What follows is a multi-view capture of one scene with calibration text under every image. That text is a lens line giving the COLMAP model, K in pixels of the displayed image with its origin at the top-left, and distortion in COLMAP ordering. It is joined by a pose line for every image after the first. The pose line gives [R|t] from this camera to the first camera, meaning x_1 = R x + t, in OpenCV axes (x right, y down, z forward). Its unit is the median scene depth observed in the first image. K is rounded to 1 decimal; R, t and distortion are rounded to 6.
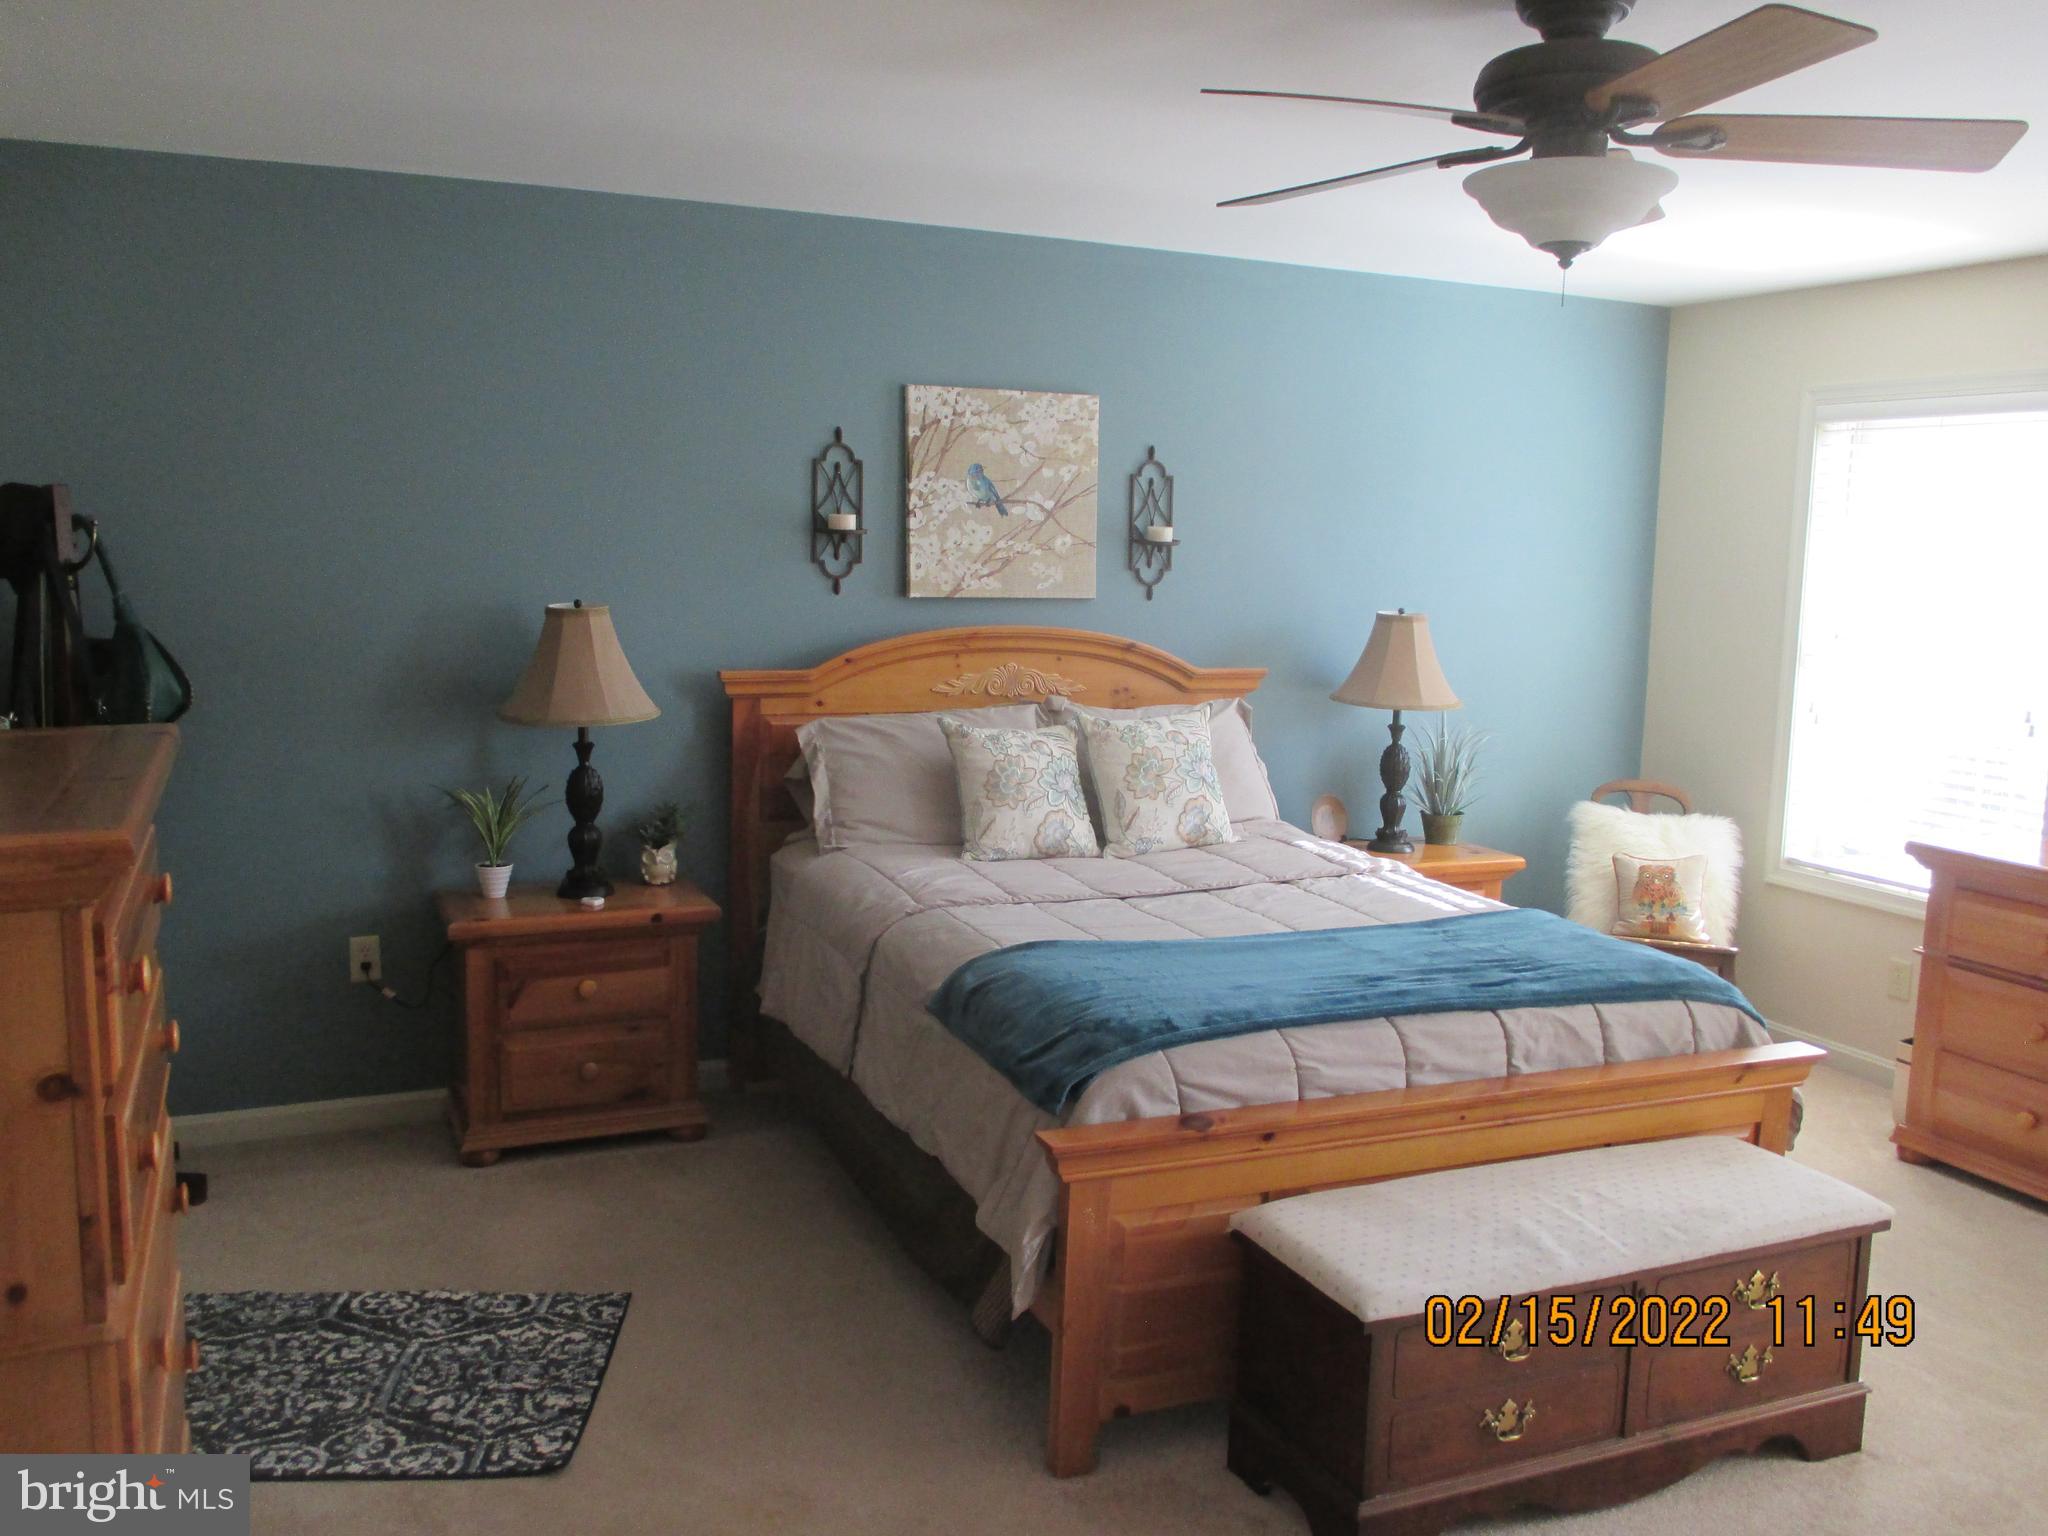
lens RADIAL K [[1700.8, 0, 1021.3], [0, 1700.8, 764.5], [0, 0, 1]] dist [-0.036914, 0.017407]
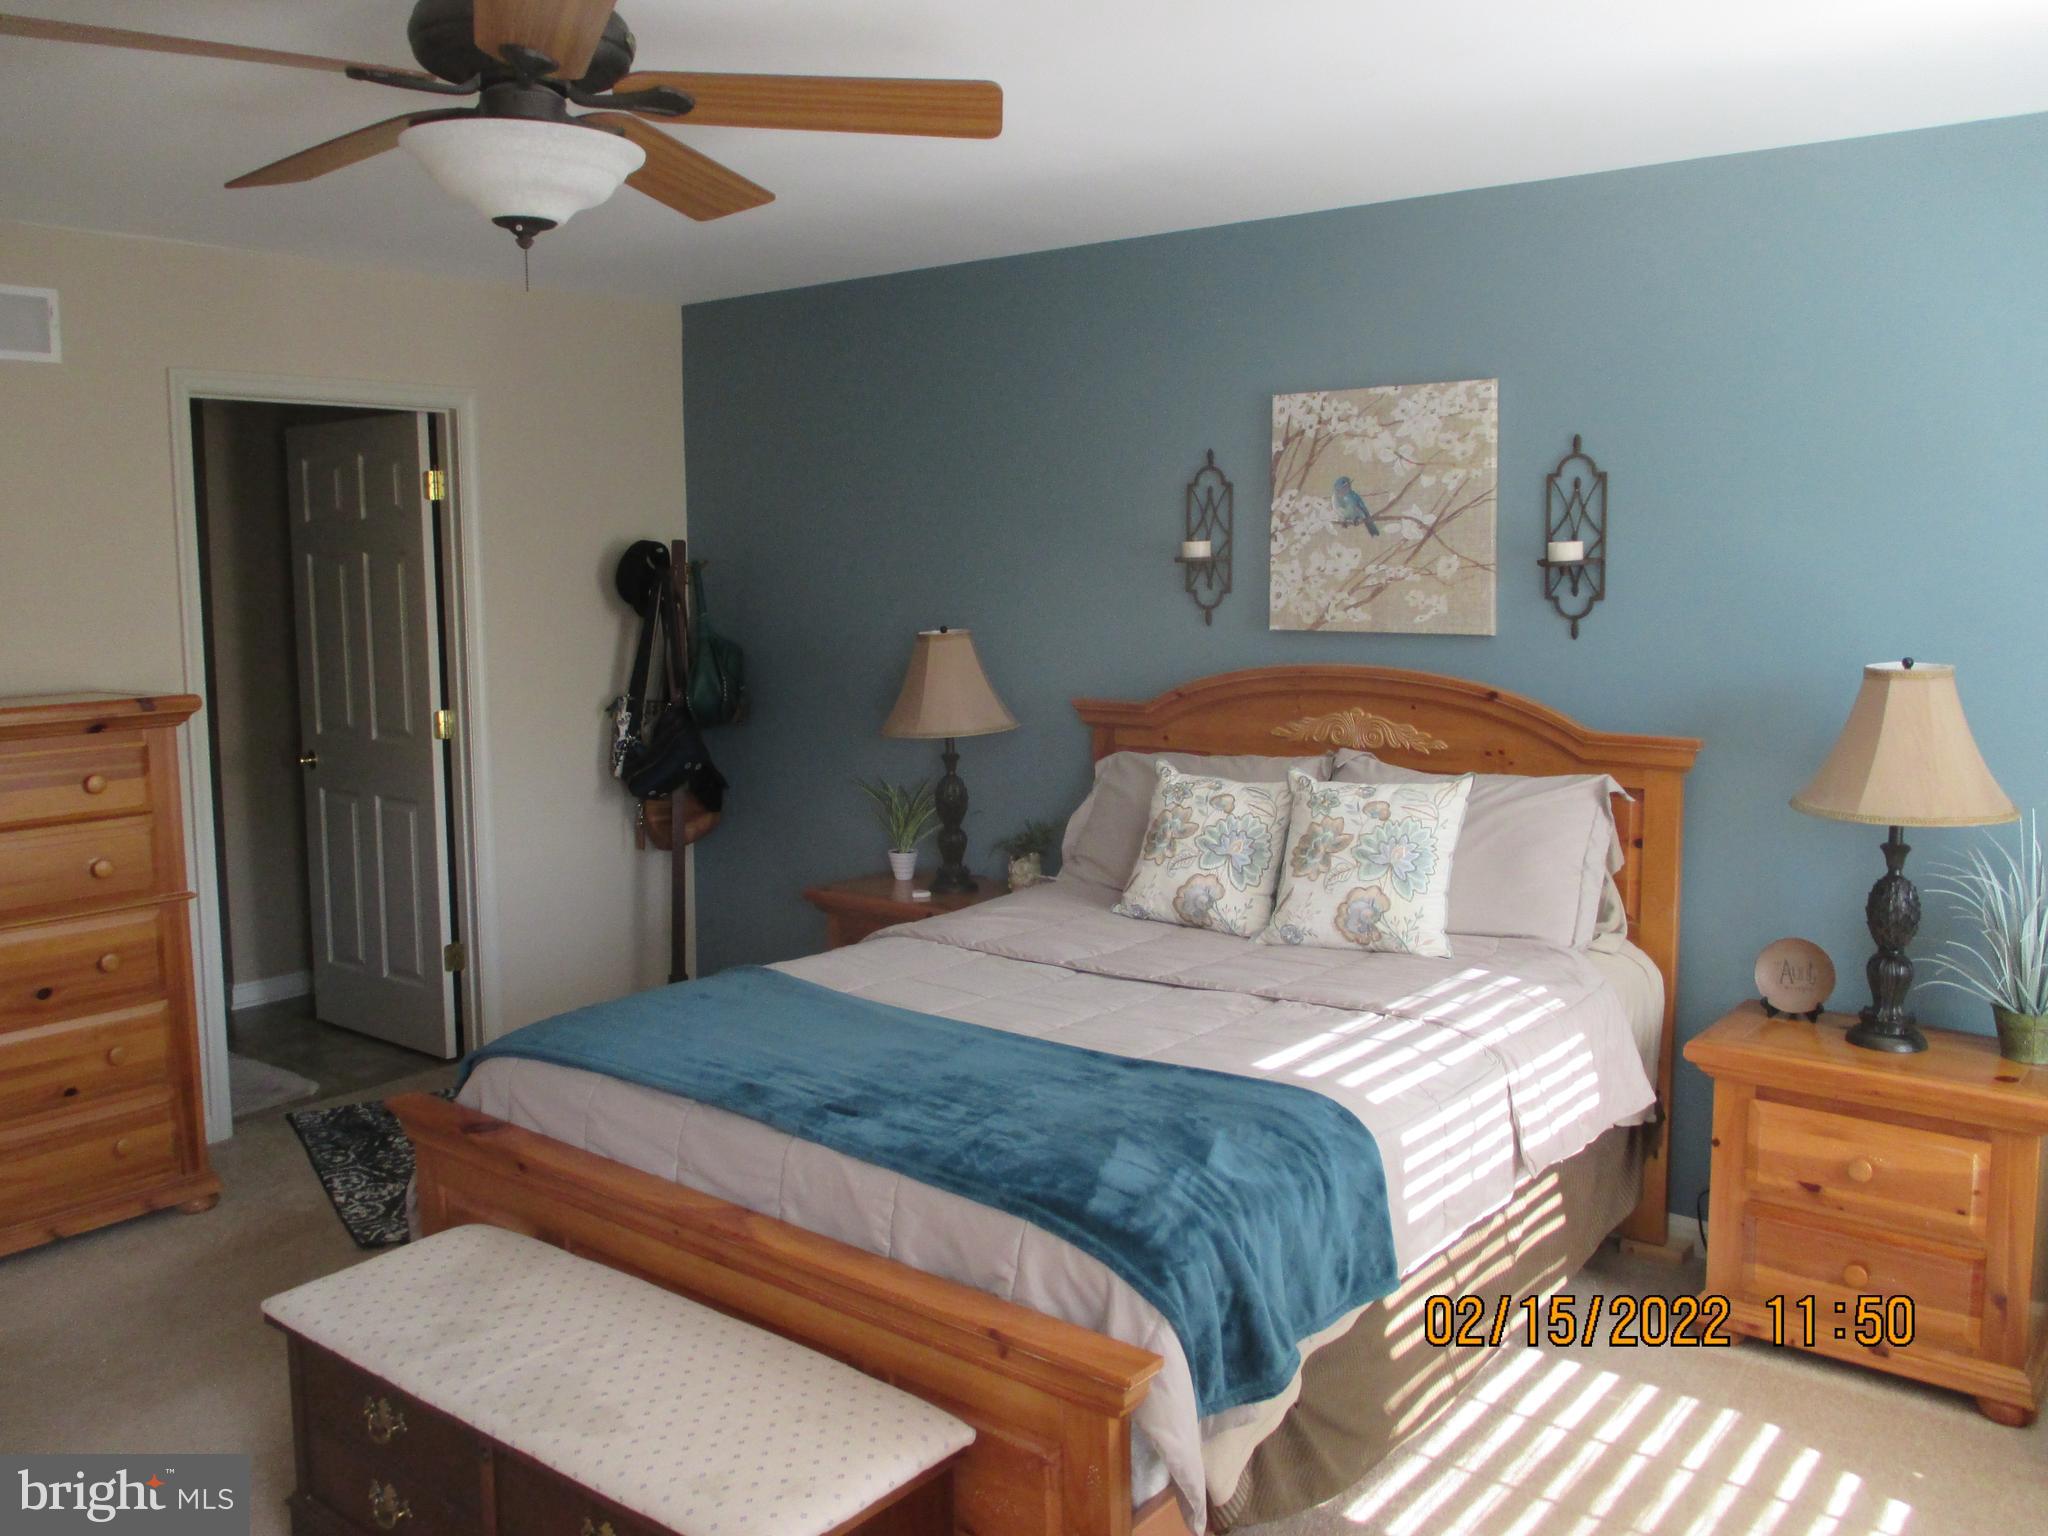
lens RADIAL K [[1700.8, 0, 1022.4], [0, 1700.8, 769.2], [0, 0, 1]] dist [-0.036914, 0.017407]
pose [[0.457698, 0.082745, -0.885249, 0.673274], [-0.100620, 0.994084, 0.040894, -0.047825], [0.883396, 0.070357, 0.463316, 0.464523]]
